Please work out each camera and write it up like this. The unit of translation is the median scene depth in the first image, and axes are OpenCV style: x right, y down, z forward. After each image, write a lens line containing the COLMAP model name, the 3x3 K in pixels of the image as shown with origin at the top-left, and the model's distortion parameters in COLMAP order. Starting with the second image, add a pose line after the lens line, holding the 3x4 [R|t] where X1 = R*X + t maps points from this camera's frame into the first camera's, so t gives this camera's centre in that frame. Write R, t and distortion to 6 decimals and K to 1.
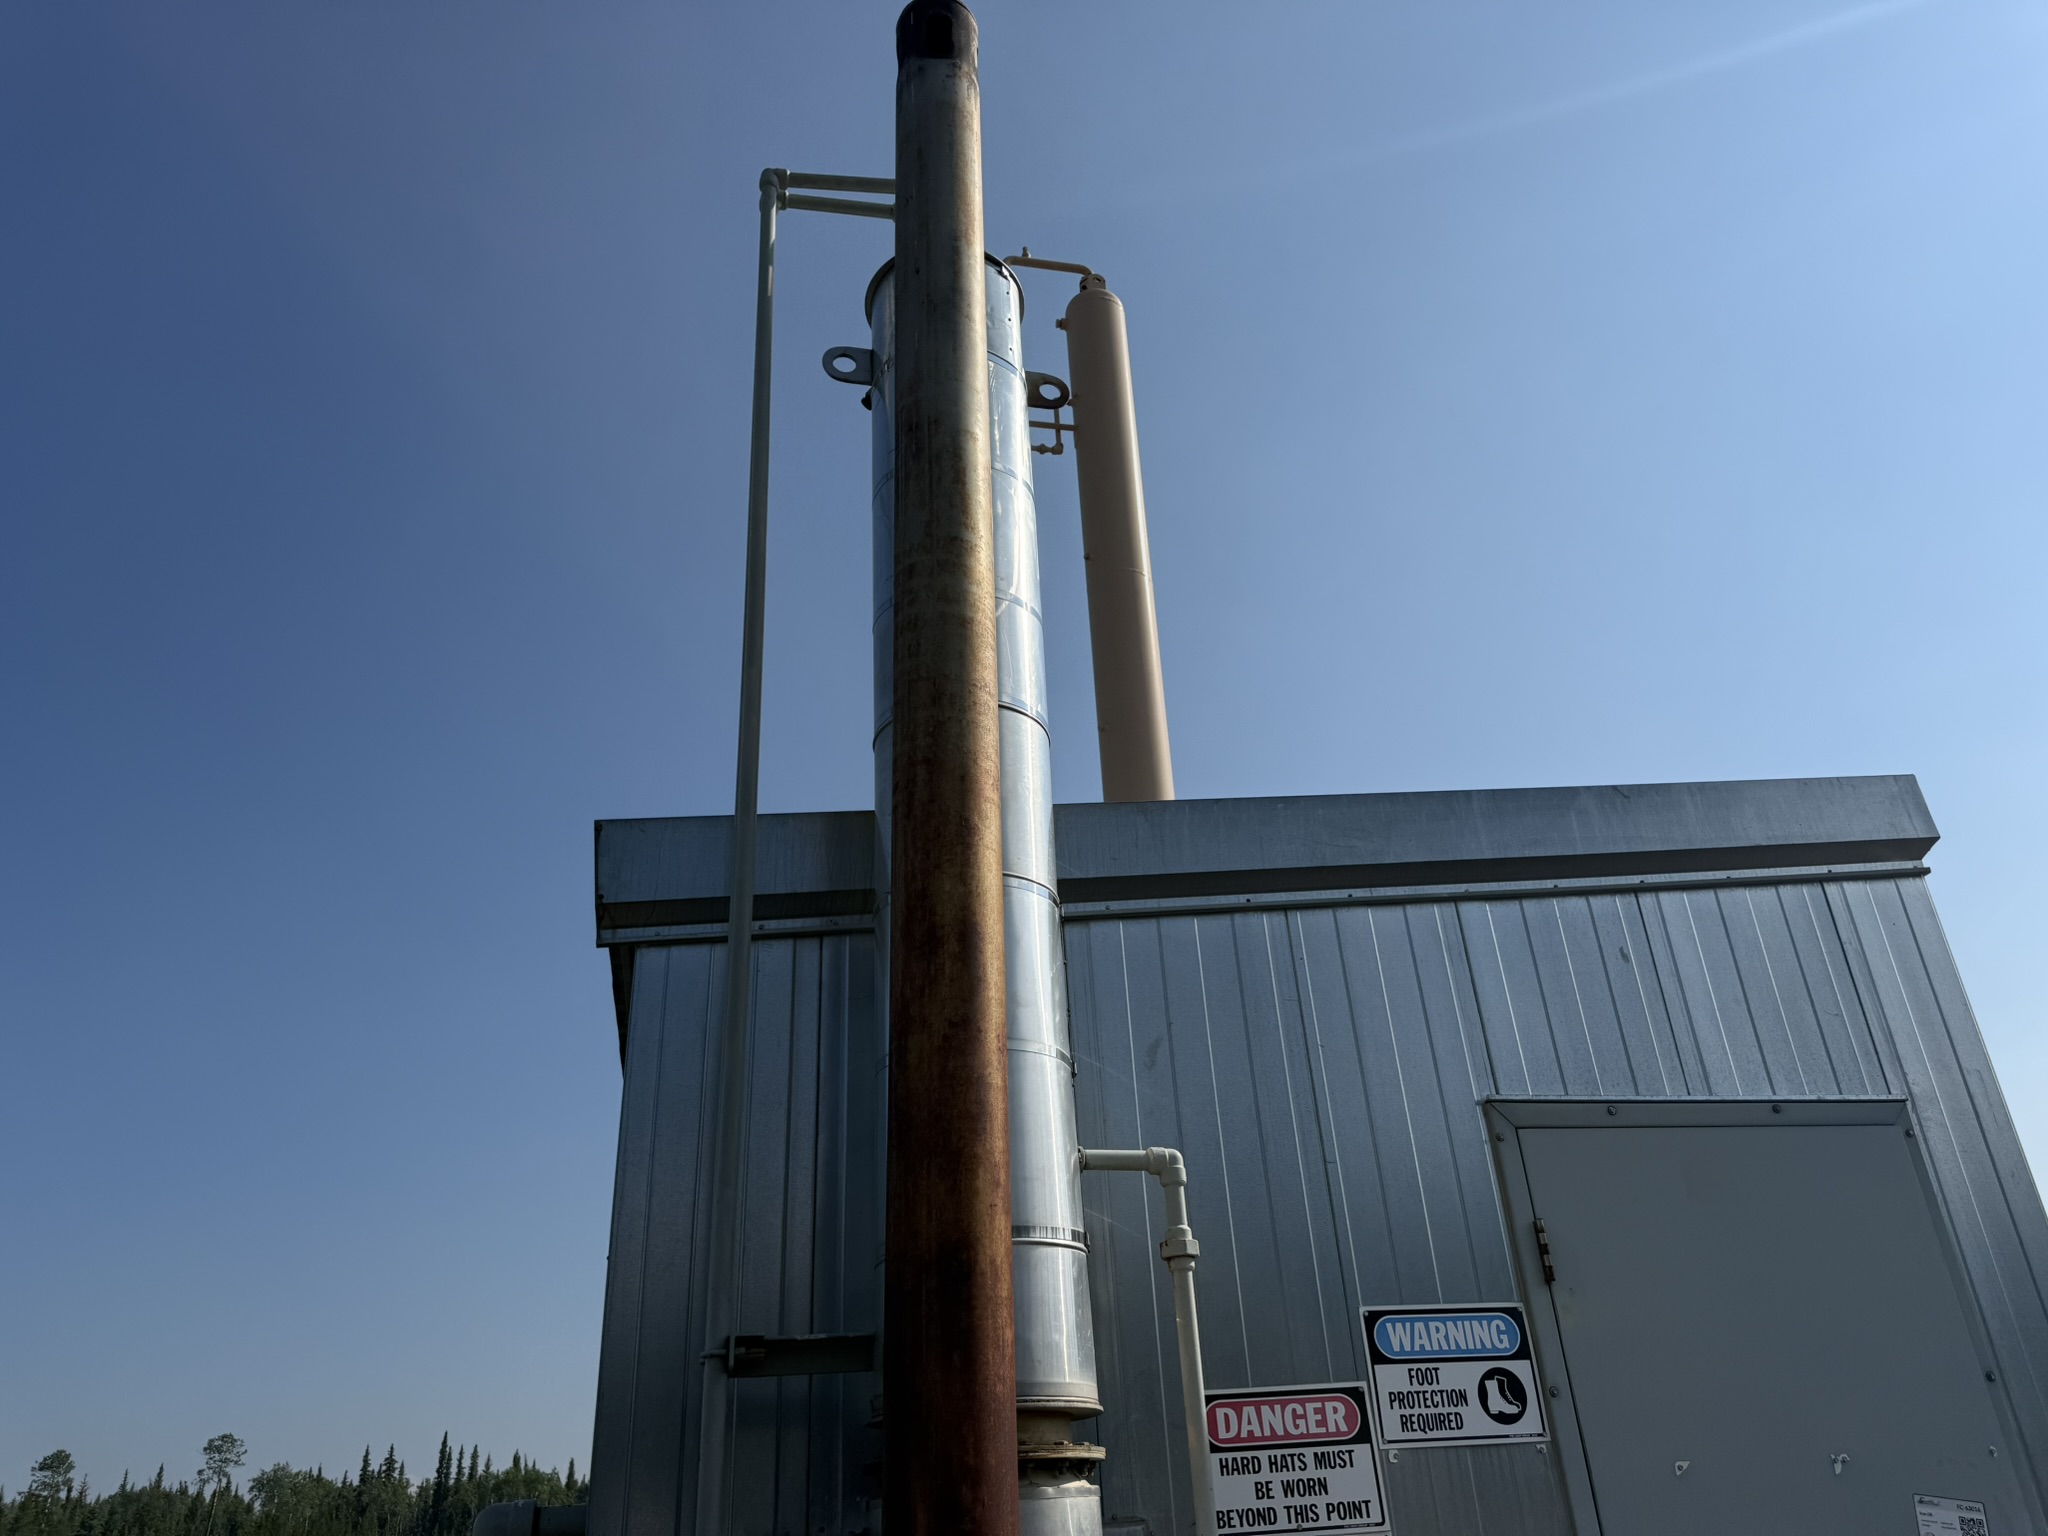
lens RADIAL K [[1449.5, 0, 1024.0], [0, 1449.5, 768.0], [0, 0, 1]] dist [0.054004, -0.053675]
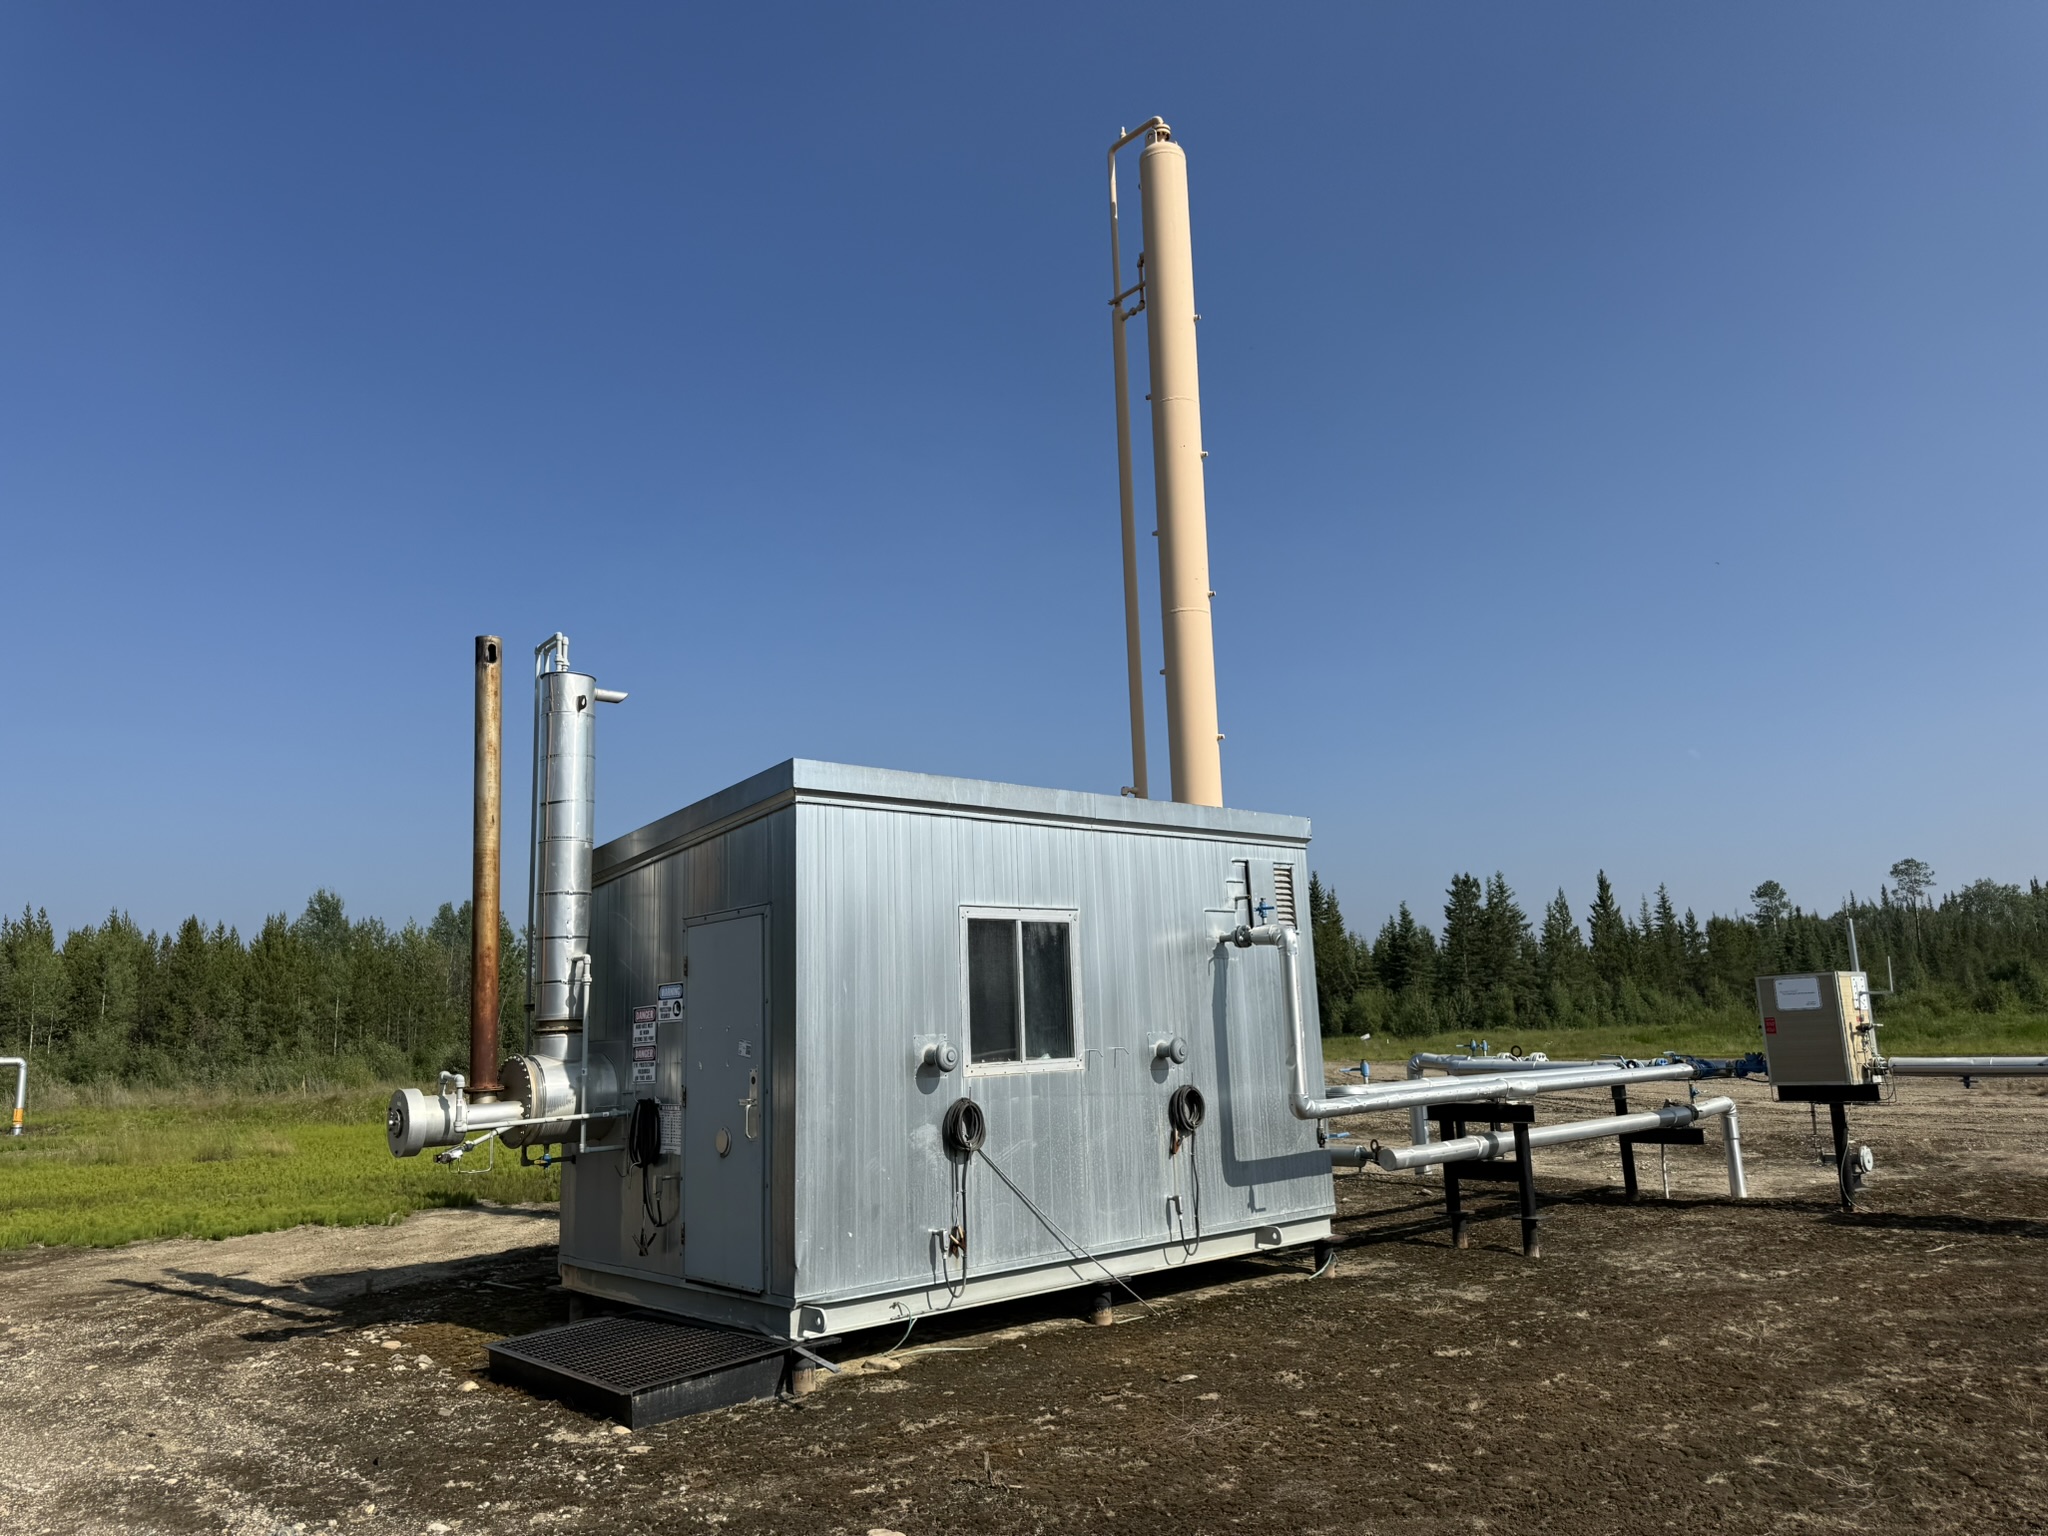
lens RADIAL K [[1460.1, 0, 1012.6], [0, 1460.1, 765.7], [0, 0, 1]] dist [0.027545, -0.001431]
pose [[0.503755, -0.121790, -0.855218, 0.992572], [0.417272, 0.901160, 0.117455, -0.040203], [0.756383, -0.416027, 0.504783, 0.031664]]
